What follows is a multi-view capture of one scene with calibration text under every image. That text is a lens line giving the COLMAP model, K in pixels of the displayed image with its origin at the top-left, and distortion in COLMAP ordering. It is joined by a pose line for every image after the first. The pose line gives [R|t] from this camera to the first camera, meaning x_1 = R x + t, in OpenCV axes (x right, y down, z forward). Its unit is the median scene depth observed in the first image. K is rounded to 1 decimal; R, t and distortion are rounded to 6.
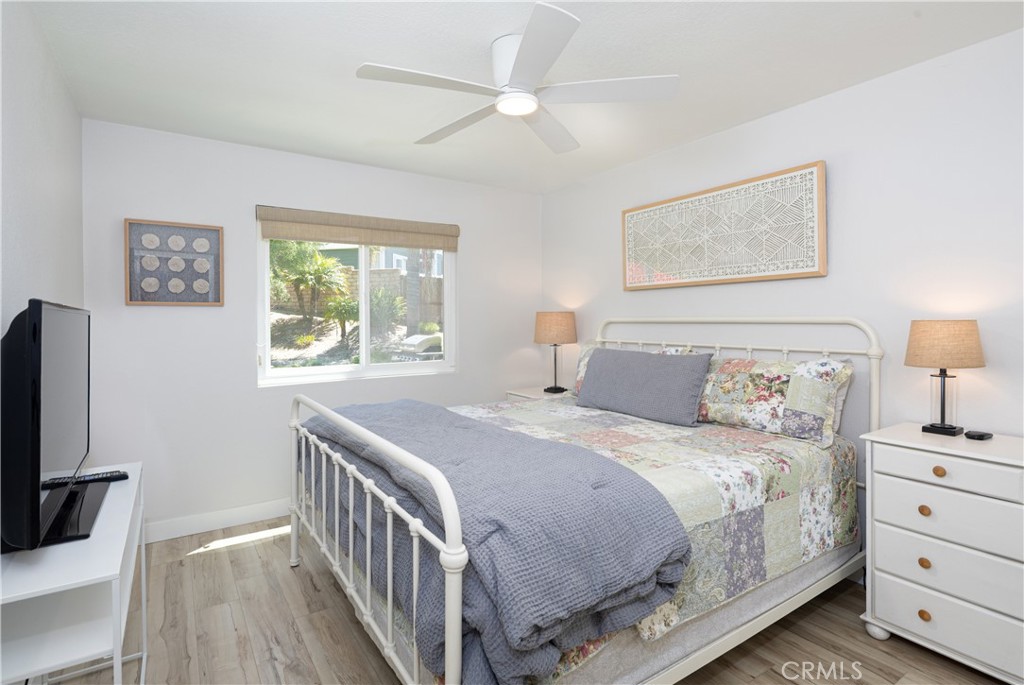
lens RADIAL K [[498.8, 0, 497.7], [0, 498.8, 321.1], [0, 0, 1]] dist [0.021070, -0.011271]
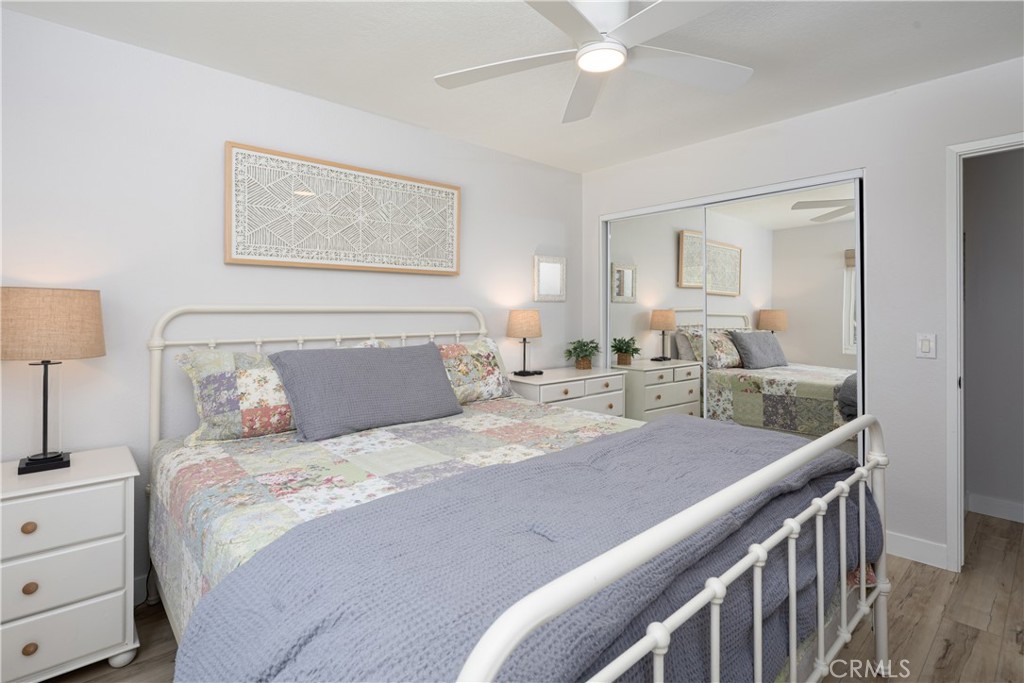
lens RADIAL K [[498.8, 0, 513.8], [0, 498.8, 306.7], [0, 0, 1]] dist [0.021070, -0.011271]
pose [[-0.154524, 0.008812, 0.987950, -0.604590], [0.000896, 0.999961, -0.008779, 0.001753], [-0.987989, -0.000472, -0.154526, 0.981020]]
